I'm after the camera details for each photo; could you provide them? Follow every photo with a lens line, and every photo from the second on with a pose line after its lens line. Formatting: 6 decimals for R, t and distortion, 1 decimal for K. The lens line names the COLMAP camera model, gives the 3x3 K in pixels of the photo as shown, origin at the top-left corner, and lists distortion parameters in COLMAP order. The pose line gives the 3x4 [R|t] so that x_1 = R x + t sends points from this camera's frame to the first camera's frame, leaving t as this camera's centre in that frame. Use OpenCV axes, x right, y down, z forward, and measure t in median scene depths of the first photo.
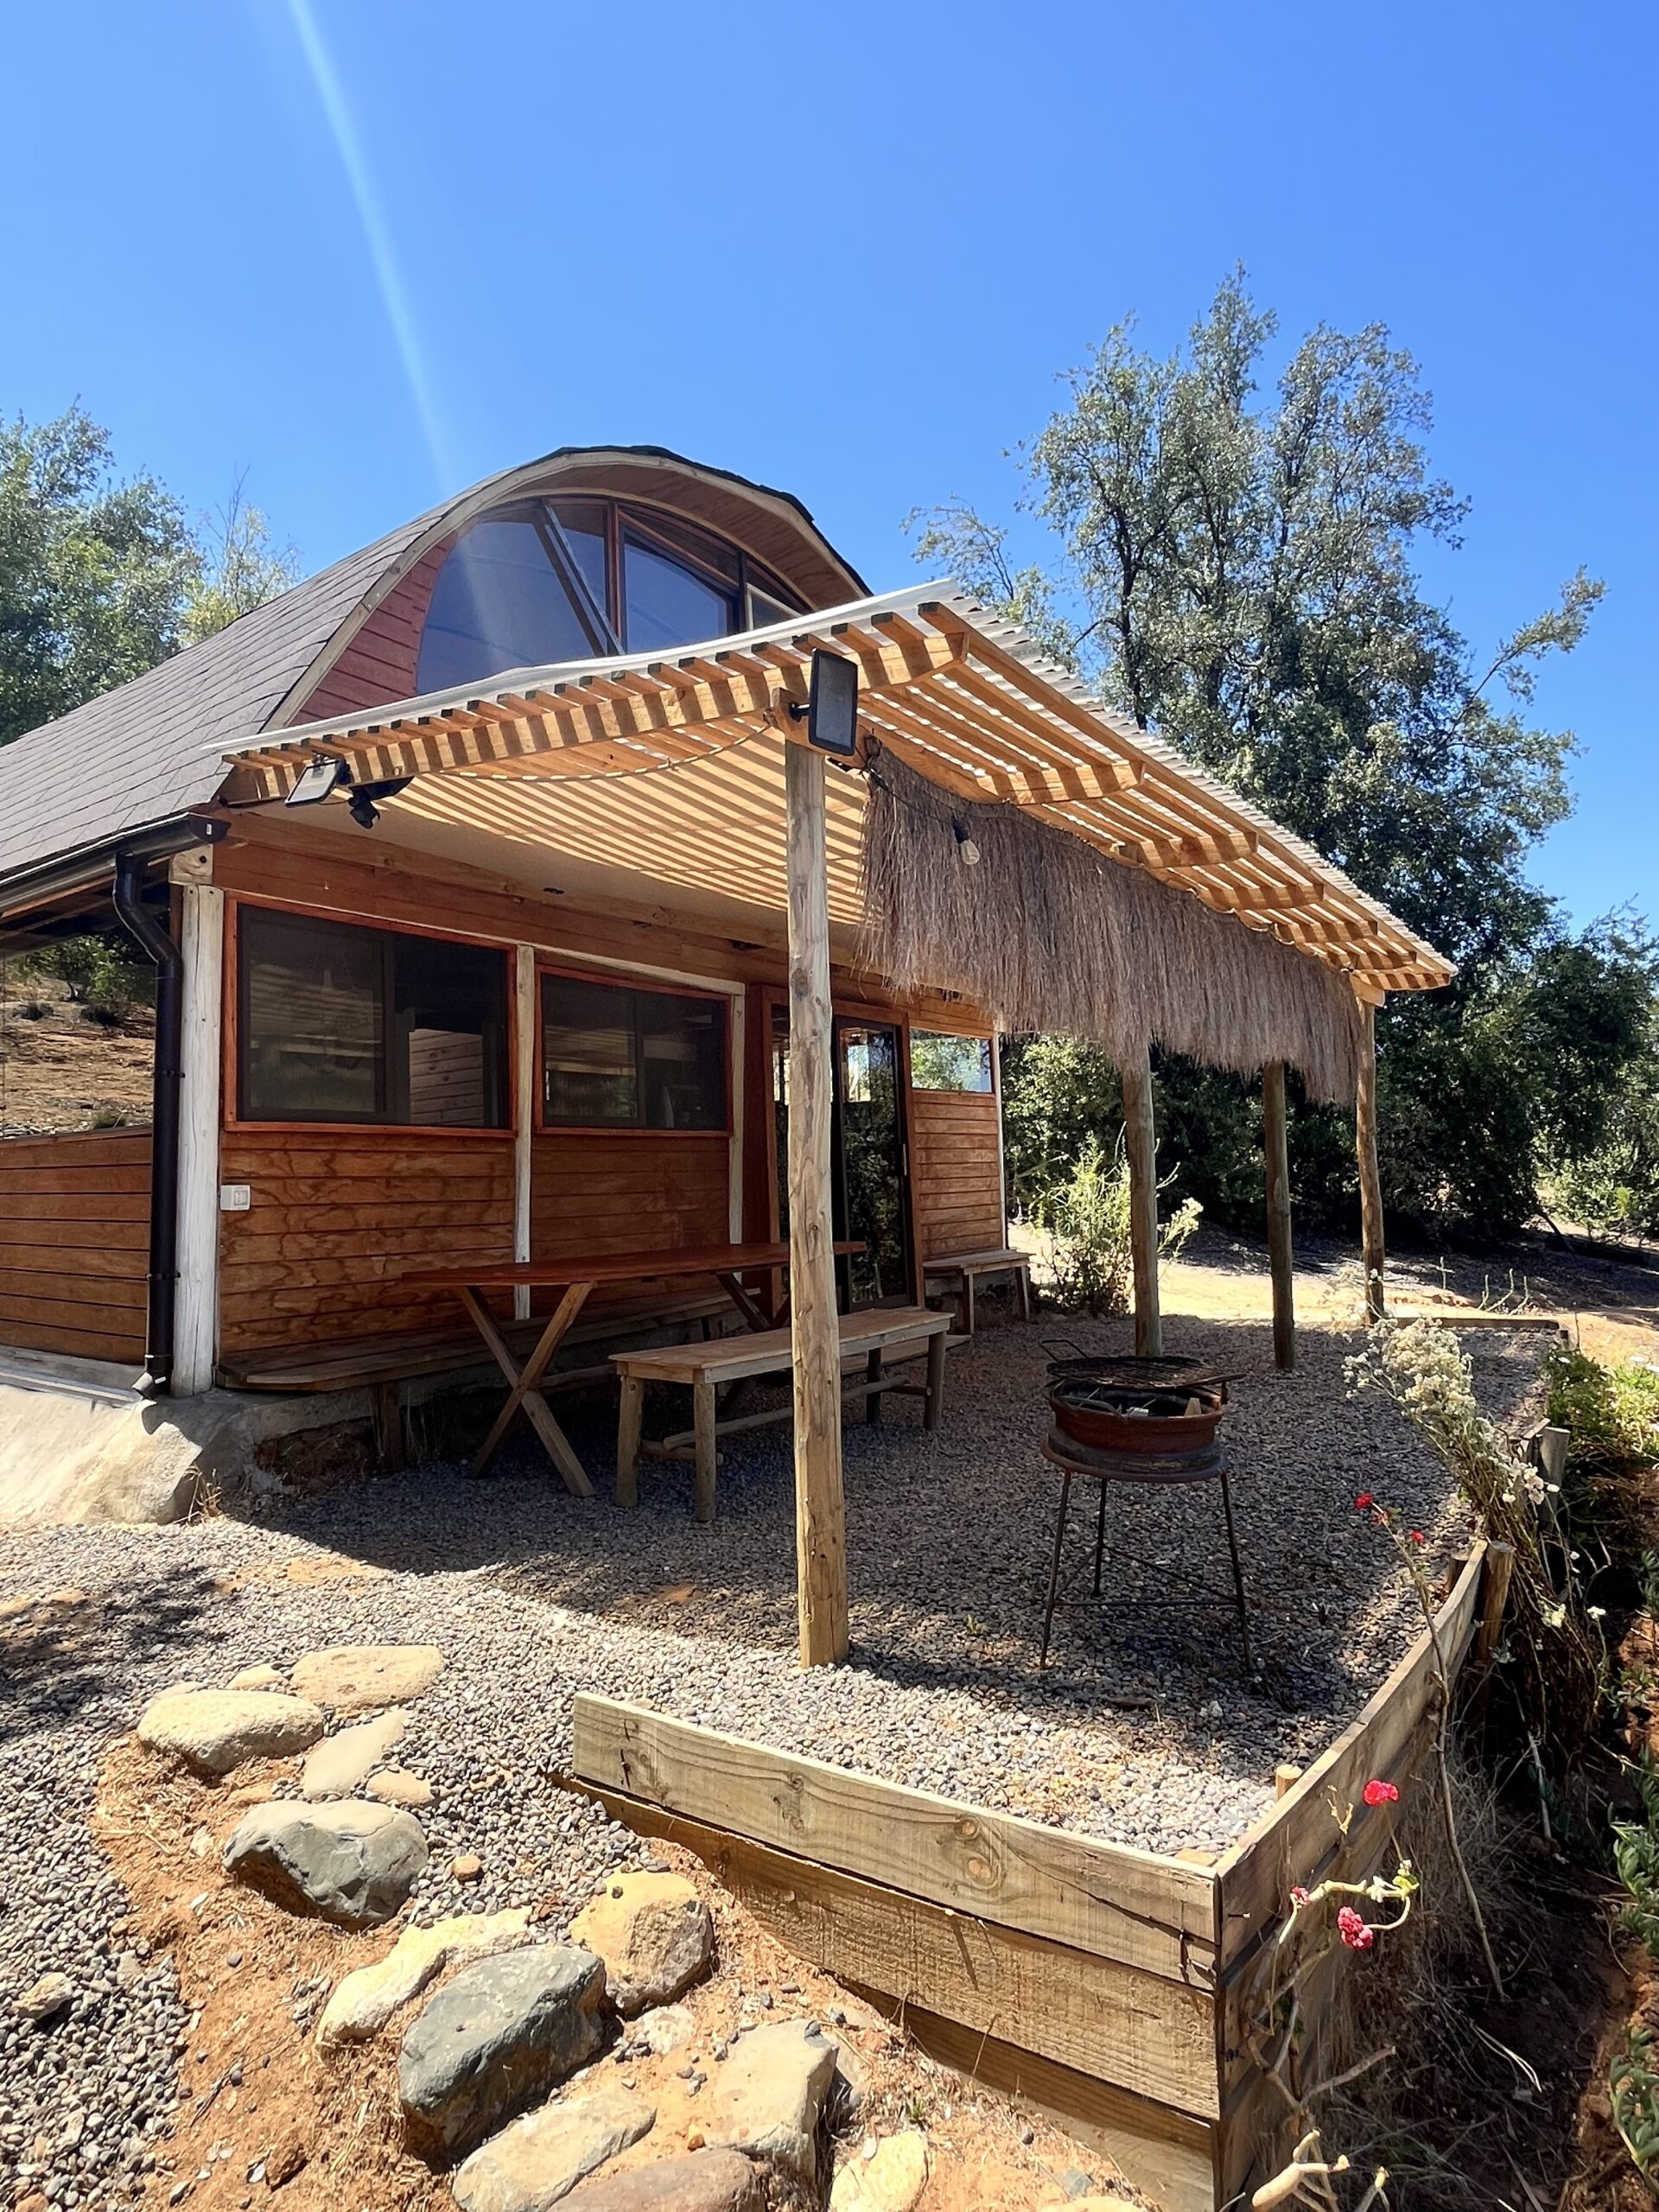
lens RADIAL K [[1275.4, 0, 838.4], [0, 1275.4, 1084.8], [0, 0, 1]] dist [-0.004349, -0.000666]
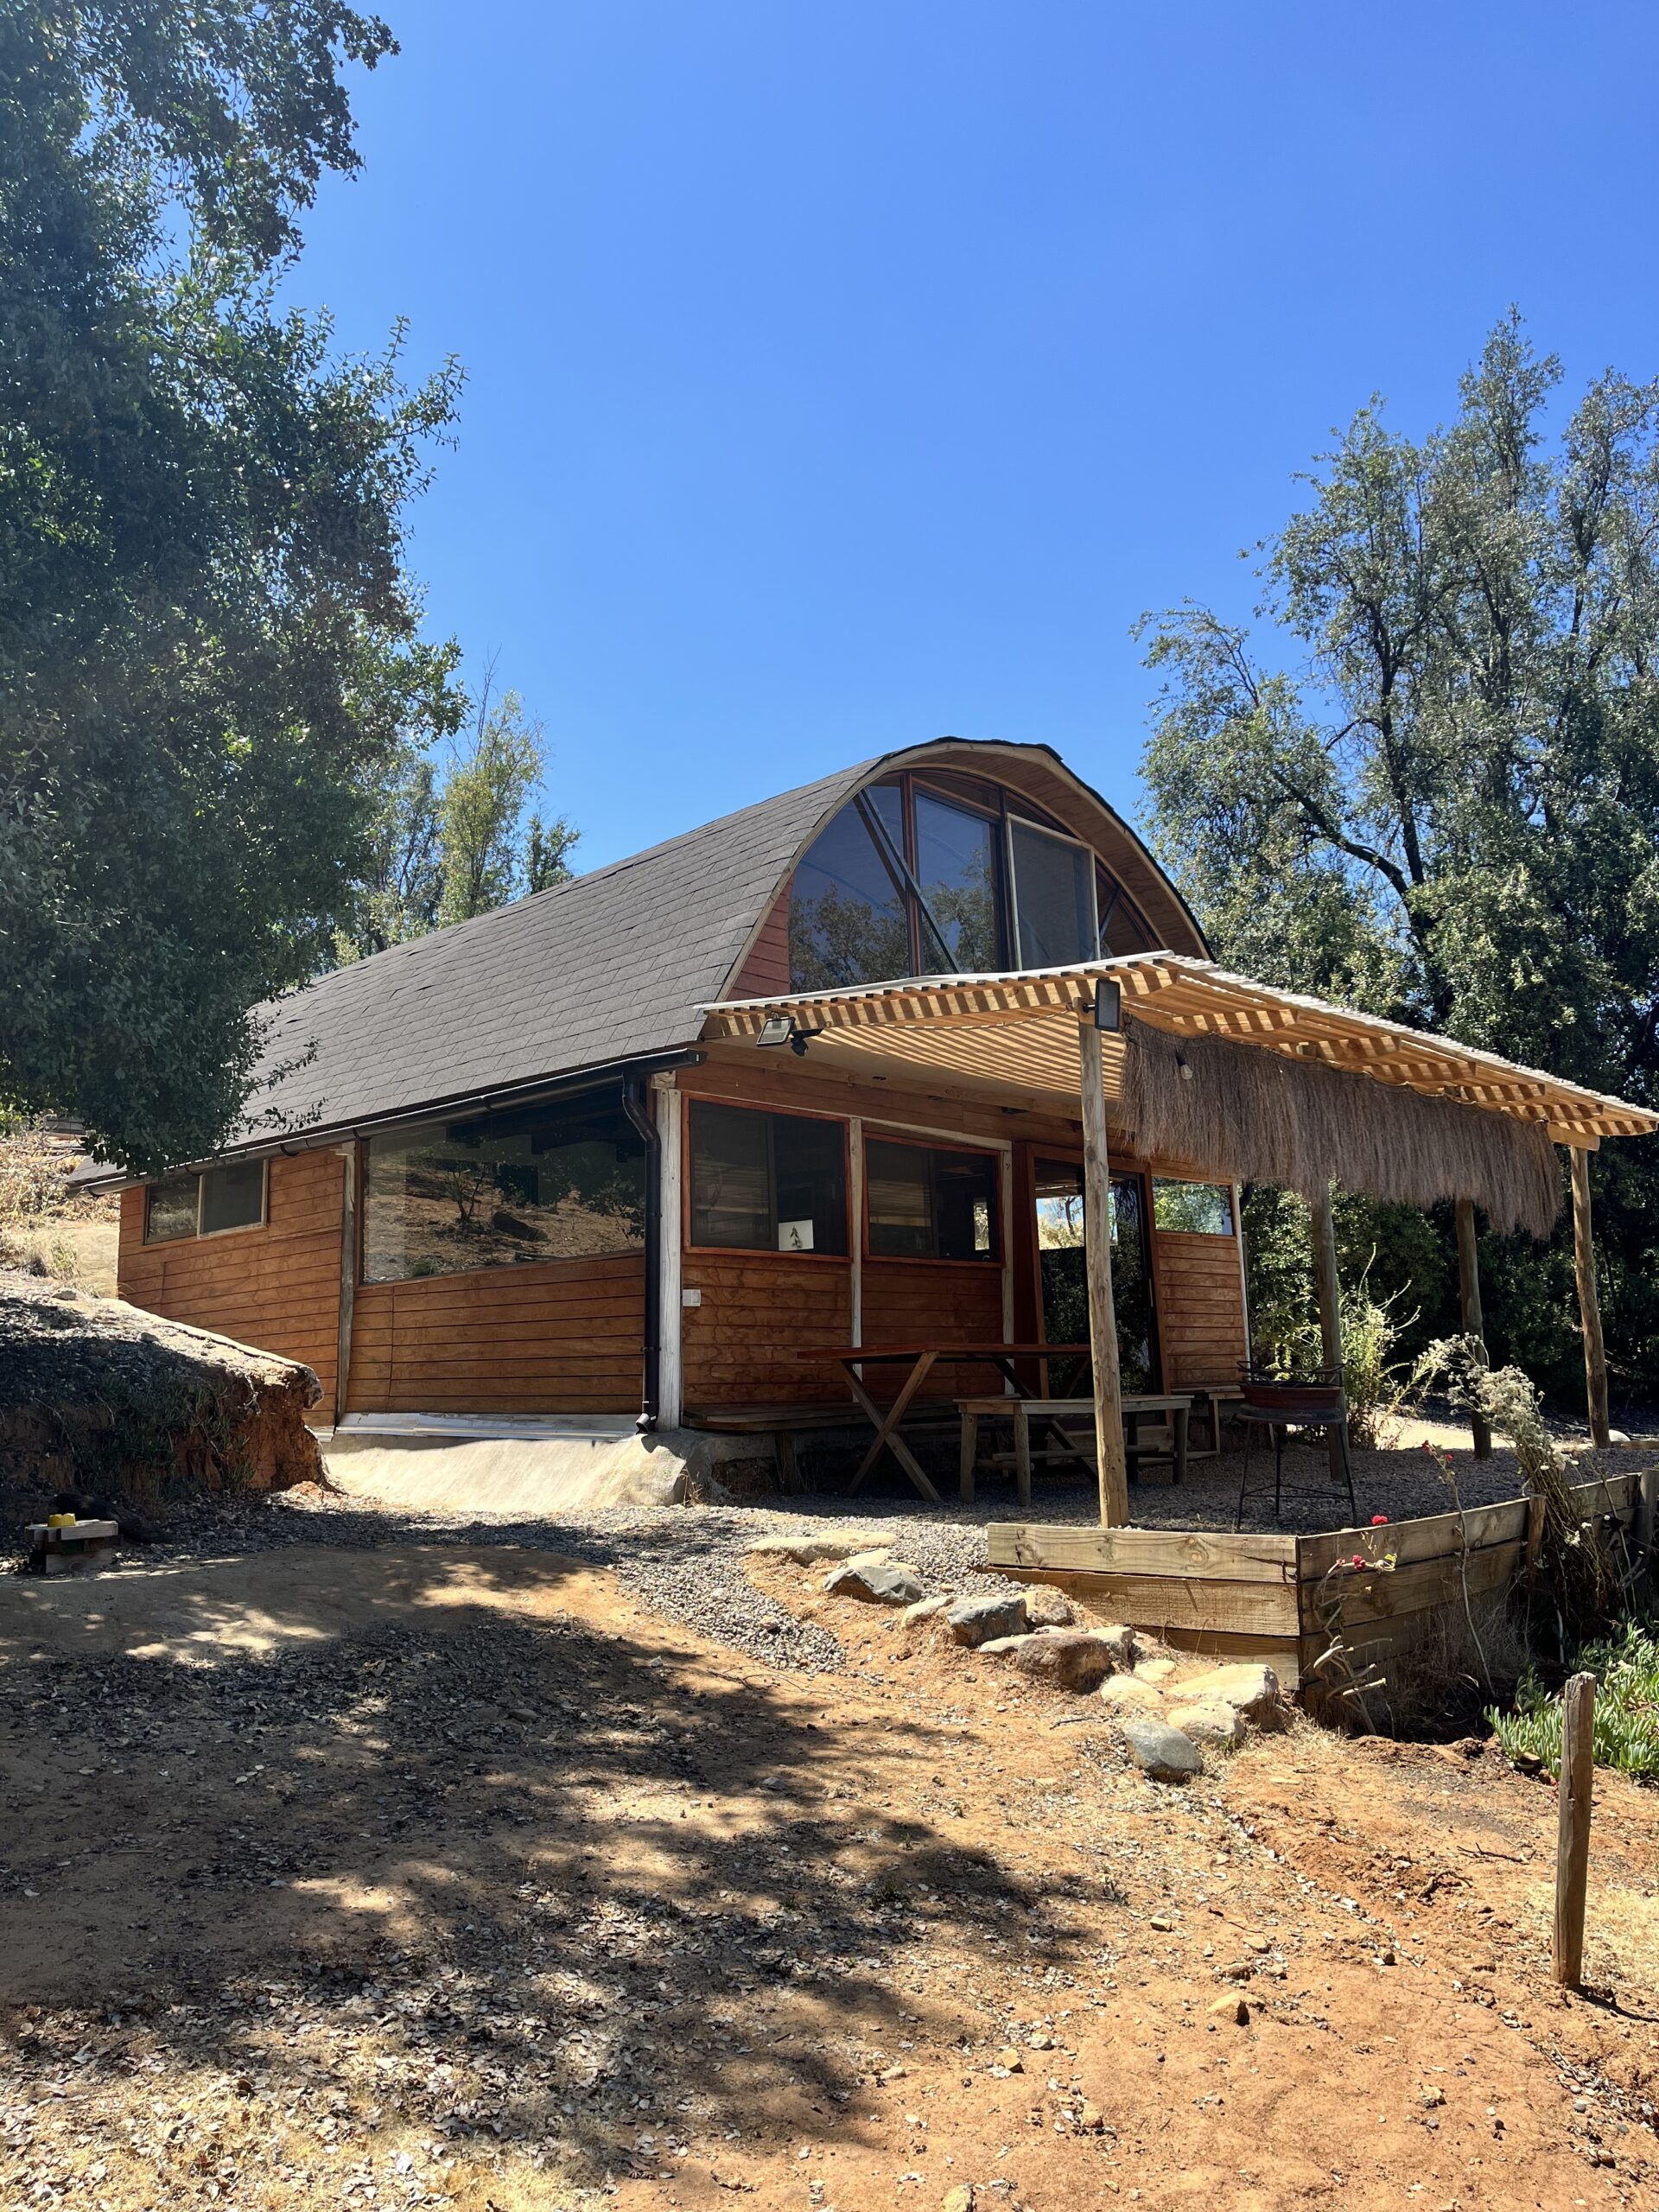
lens RADIAL K [[1673.4, 0, 819.0], [0, 1673.4, 1103.0], [0, 0, 1]] dist [0.056530, -0.080635]
pose [[0.990141, -0.020097, -0.138622, -0.051550], [0.007767, 0.996009, -0.088919, 0.035644], [0.139856, 0.086966, 0.986345, -0.894730]]
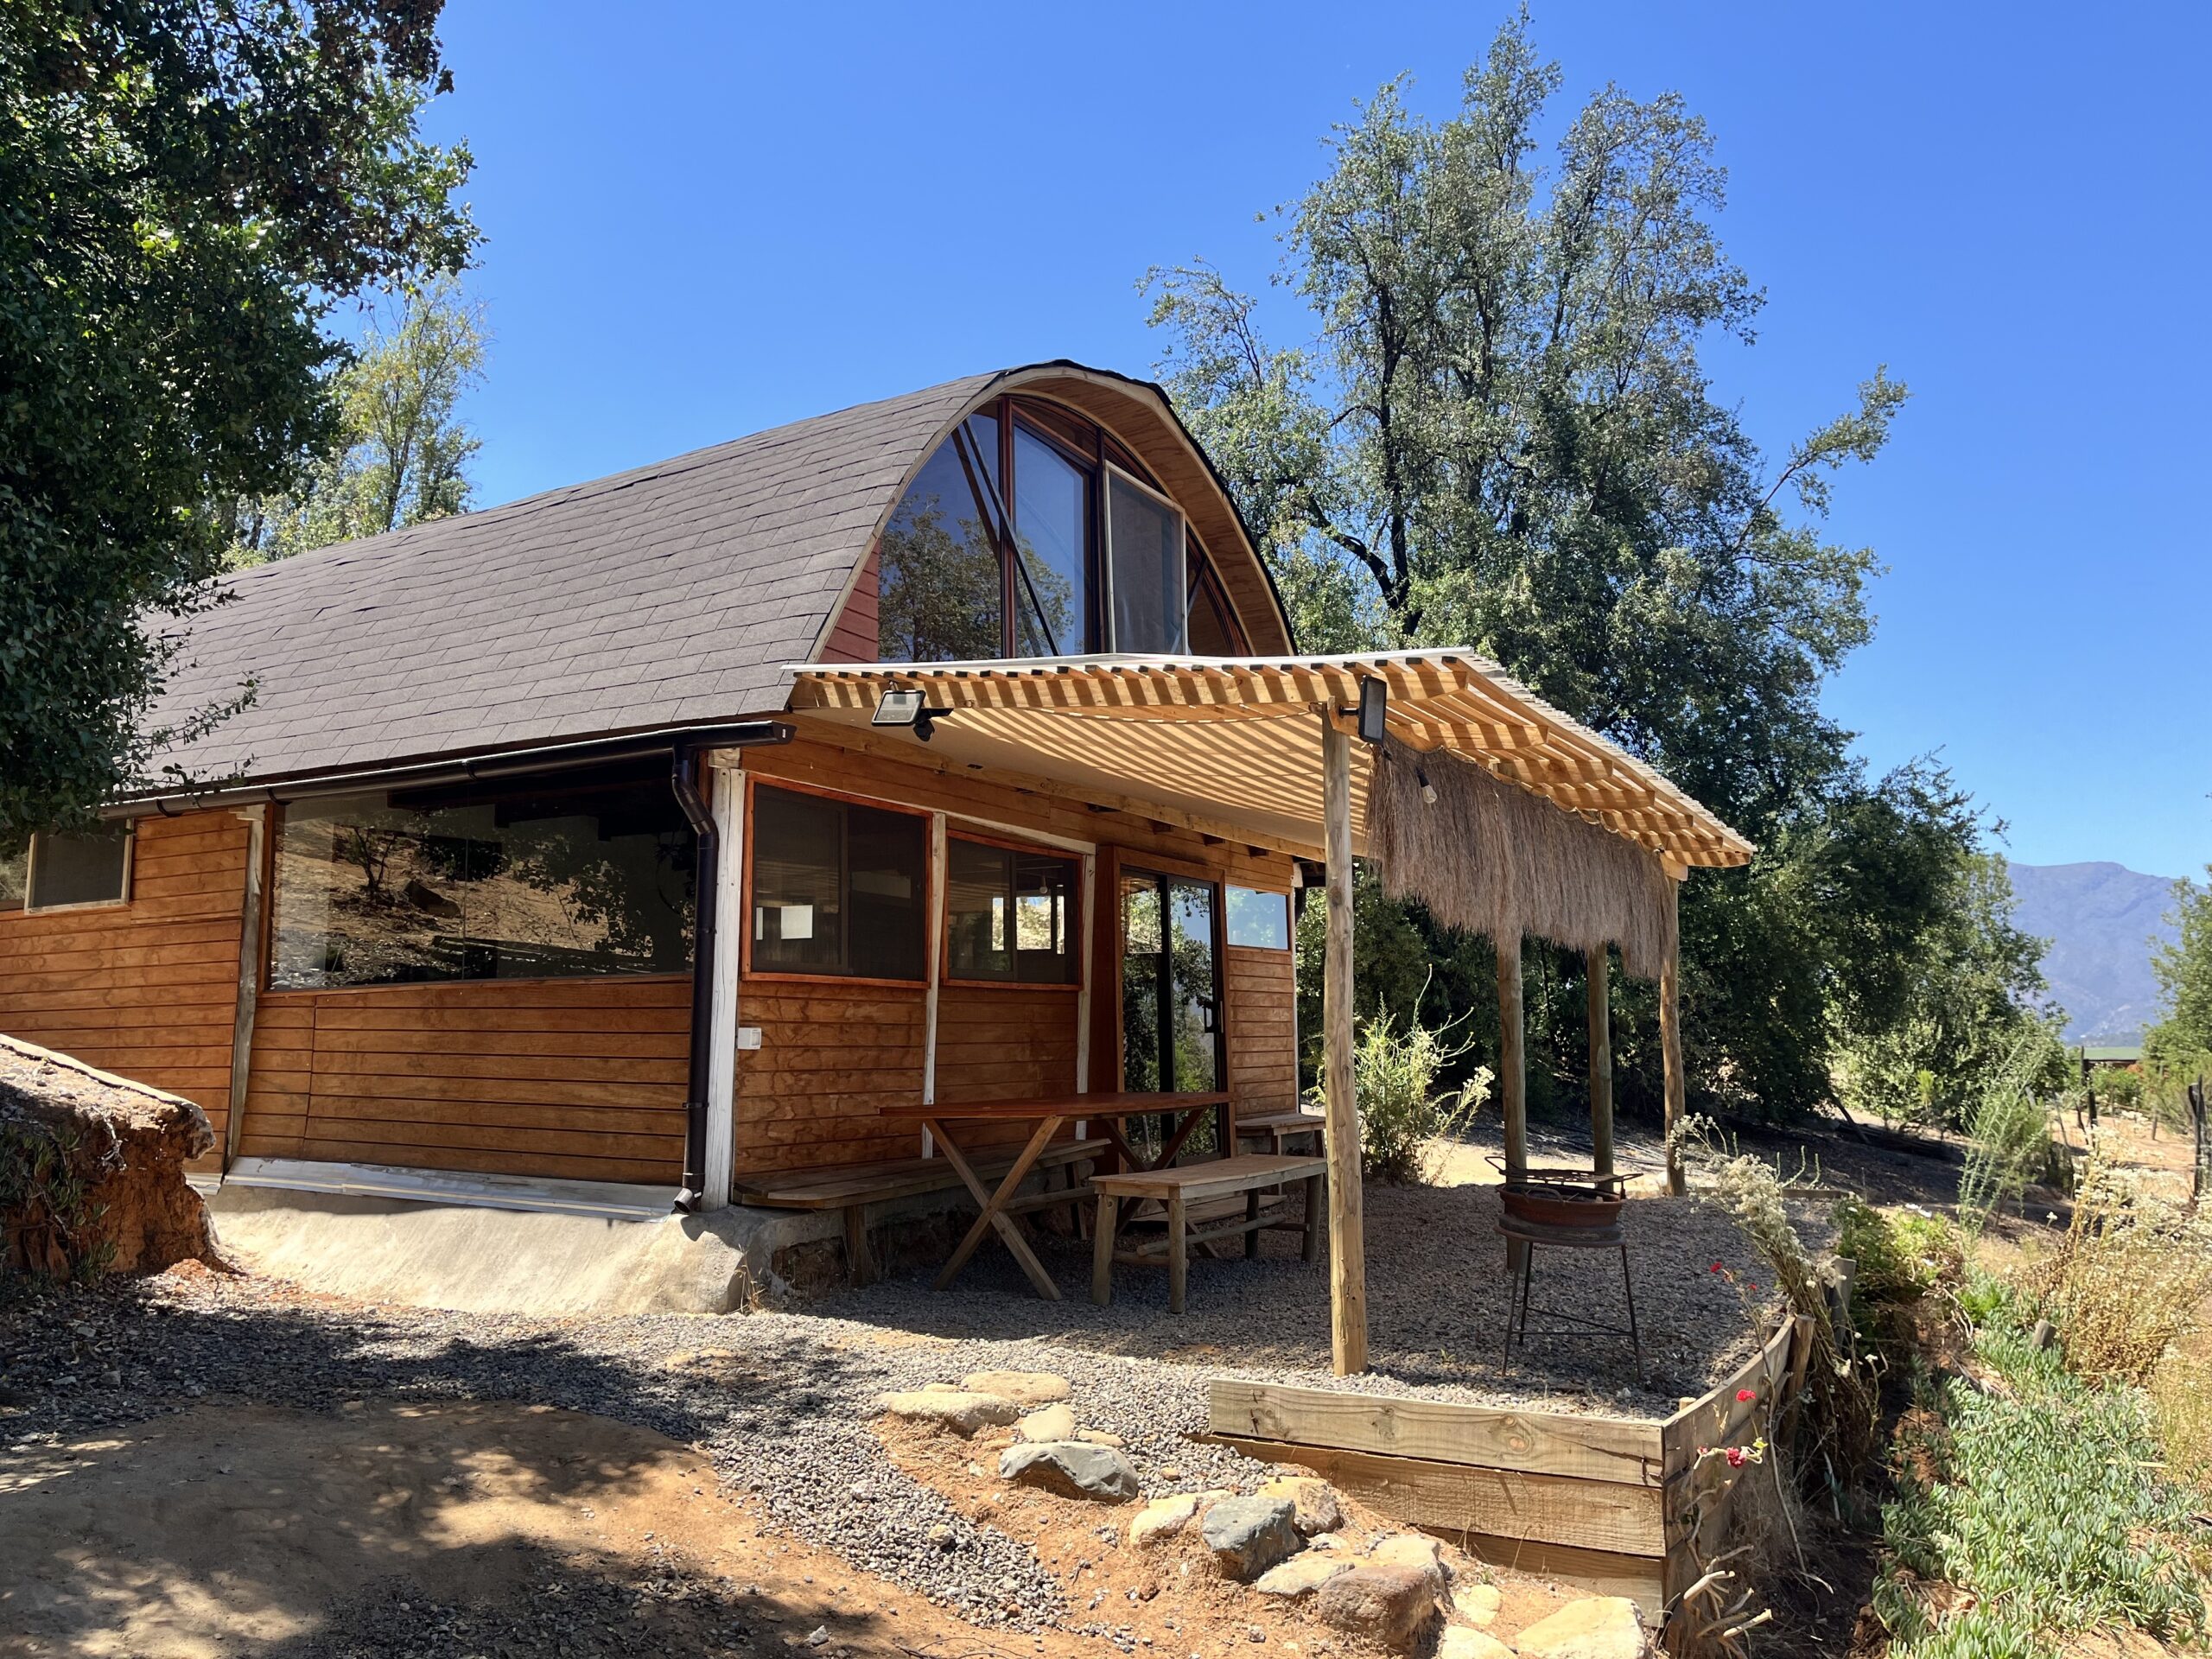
lens RADIAL K [[1673.4, 0, 1094.1], [0, 1673.4, 826.2], [0, 0, 1]] dist [0.056530, -0.080635]
pose [[0.995309, 0.036405, 0.089637, -0.299119], [-0.031674, 0.998058, -0.053644, -0.031195], [-0.091415, 0.050553, 0.994529, -0.540191]]
